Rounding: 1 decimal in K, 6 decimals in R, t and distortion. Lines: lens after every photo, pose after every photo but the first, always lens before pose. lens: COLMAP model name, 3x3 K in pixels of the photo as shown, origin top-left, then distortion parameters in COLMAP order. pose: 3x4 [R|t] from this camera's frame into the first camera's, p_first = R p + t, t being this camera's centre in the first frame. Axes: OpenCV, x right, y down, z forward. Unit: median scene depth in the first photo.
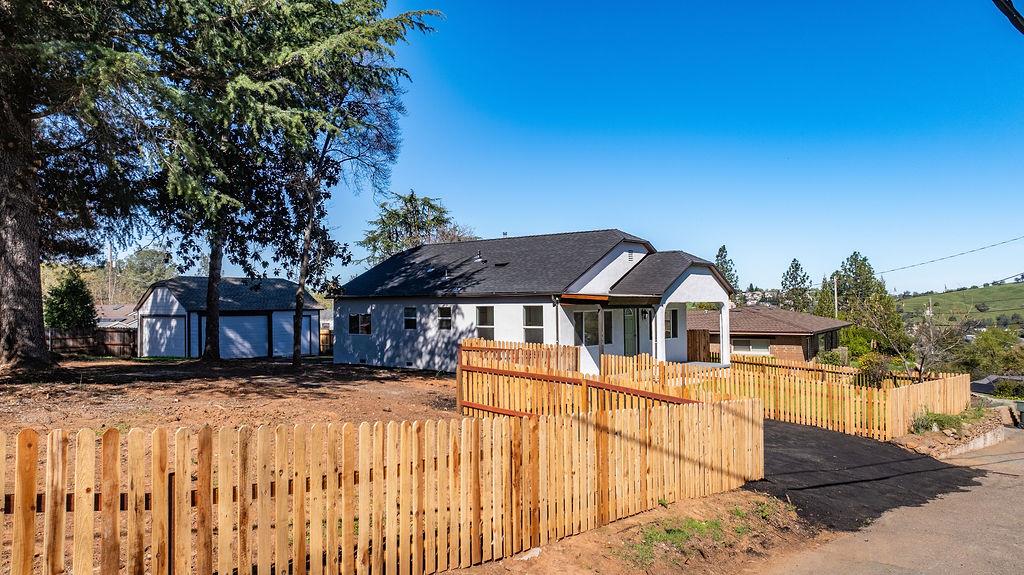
lens RADIAL K [[720.7, 0, 520.7], [0, 720.7, 285.7], [0, 0, 1]] dist [-0.009200, -0.007735]
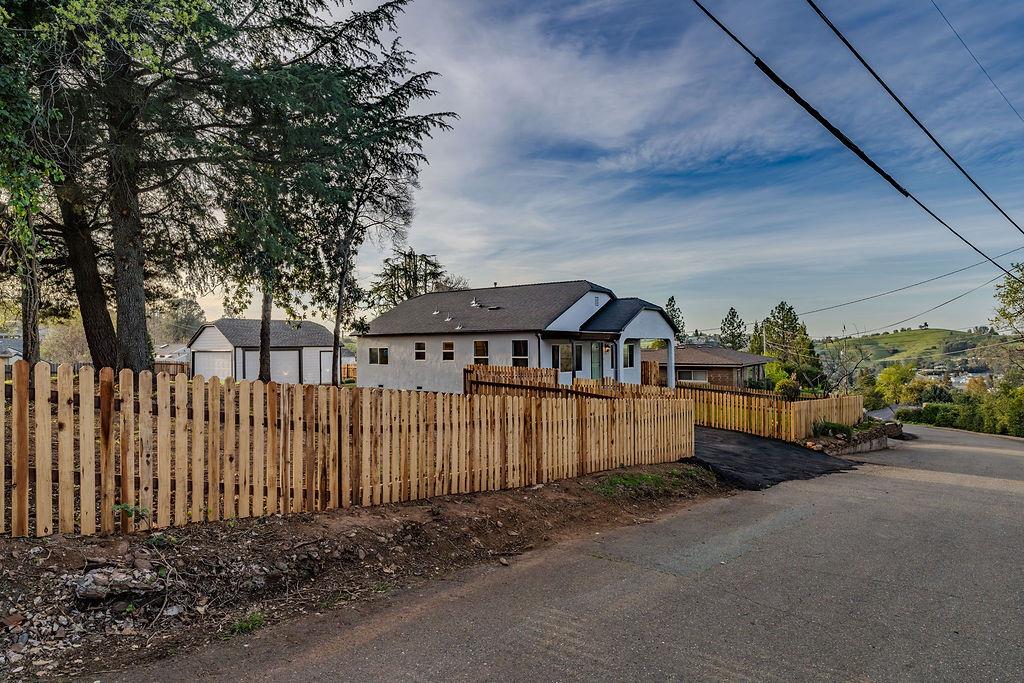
lens RADIAL K [[618.7, 0, 515.6], [0, 618.7, 339.8], [0, 0, 1]] dist [-0.001776, -0.000011]
pose [[0.999667, 0.000918, 0.025786, -0.017351], [-0.001293, 0.999894, 0.014528, 0.010189], [-0.025770, -0.014557, 0.999562, -0.081348]]
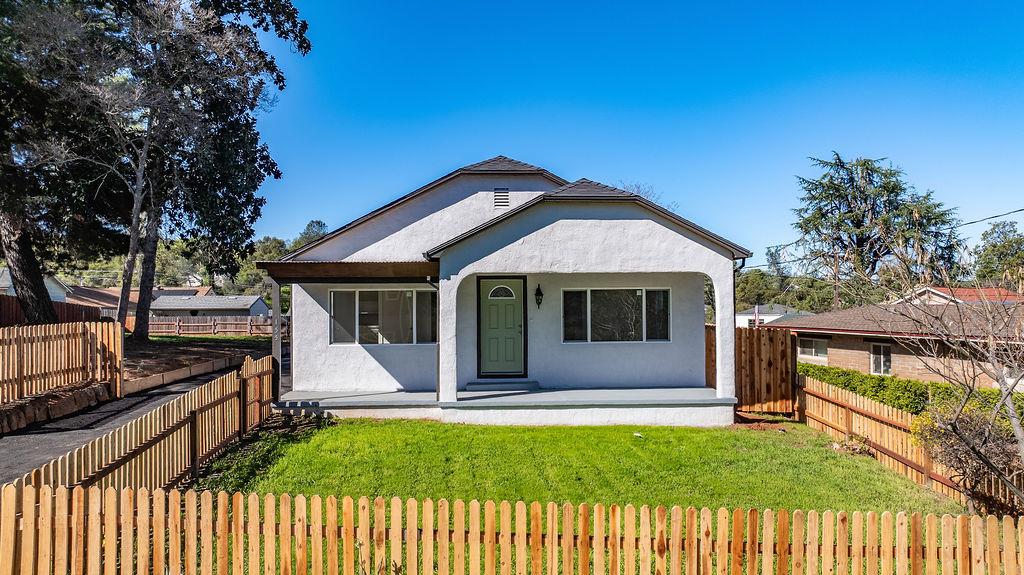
lens RADIAL K [[720.7, 0, 520.7], [0, 720.7, 285.7], [0, 0, 1]] dist [-0.009200, -0.007735]
pose [[0.669991, -0.016074, -0.742195, 0.625962], [0.018789, 0.999812, -0.004692, 0.035626], [0.742132, -0.010802, 0.670167, 0.640894]]
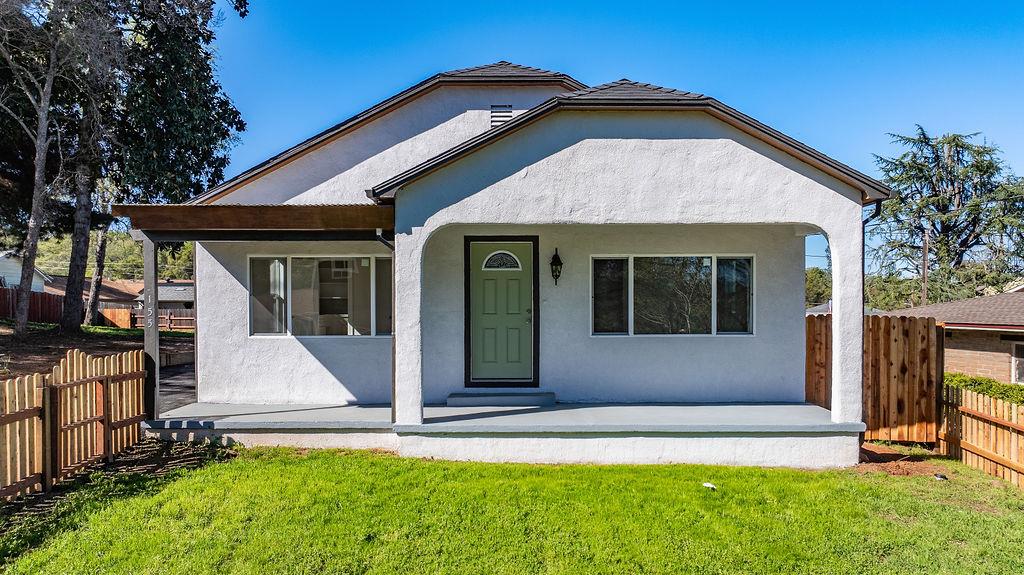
lens RADIAL K [[739.9, 0, 526.7], [0, 739.9, 314.3], [0, 0, 1]] dist [-0.019361, 0.004192]
pose [[0.631108, 0.016670, -0.775516, 0.499371], [0.015405, 0.999303, 0.034017, 0.054721], [0.775542, -0.033415, 0.630411, 0.781866]]
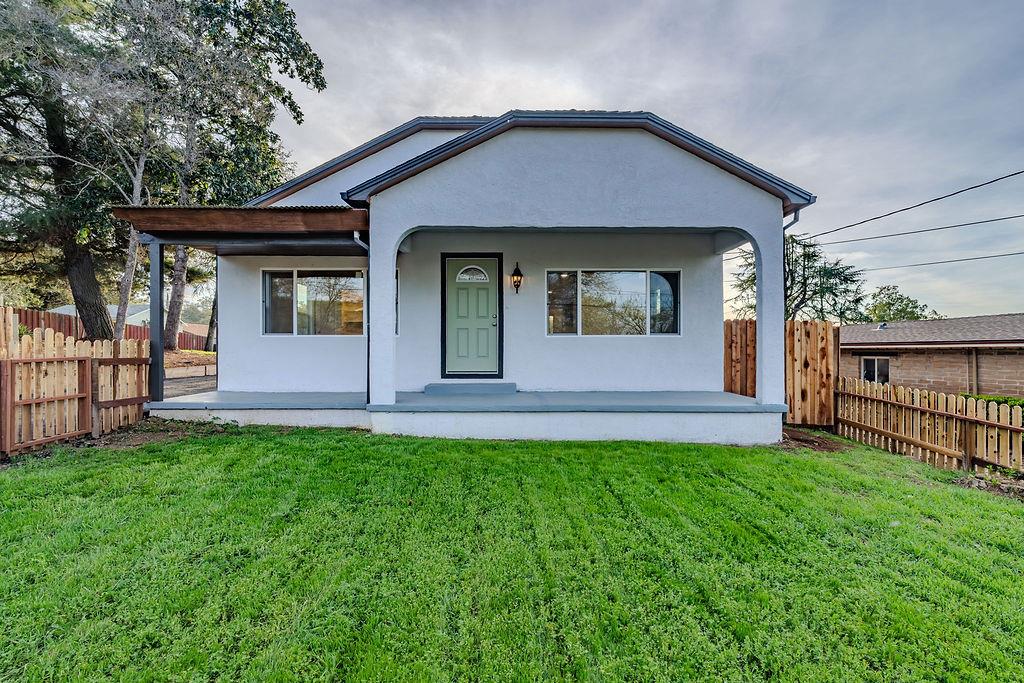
lens RADIAL K [[460.3, 0, 515.8], [0, 460.3, 350.1], [0, 0, 1]] dist [0.000405, 0.000176]
pose [[0.634812, 0.004997, -0.772651, 0.427039], [0.013395, 0.999758, 0.017471, 0.085764], [0.772551, -0.021441, 0.634591, 0.858997]]
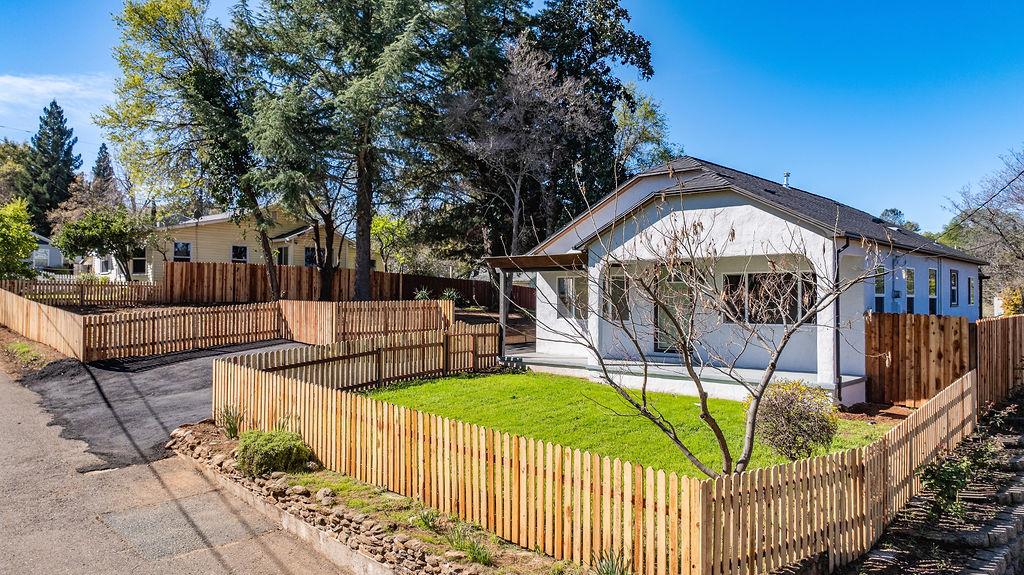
lens RADIAL K [[720.7, 0, 520.7], [0, 720.7, 285.7], [0, 0, 1]] dist [-0.009200, -0.007735]
pose [[-0.064576, -0.012015, -0.997840, 0.864071], [0.020245, 0.999706, -0.013348, 0.052548], [0.997707, -0.021063, -0.064314, 0.937125]]
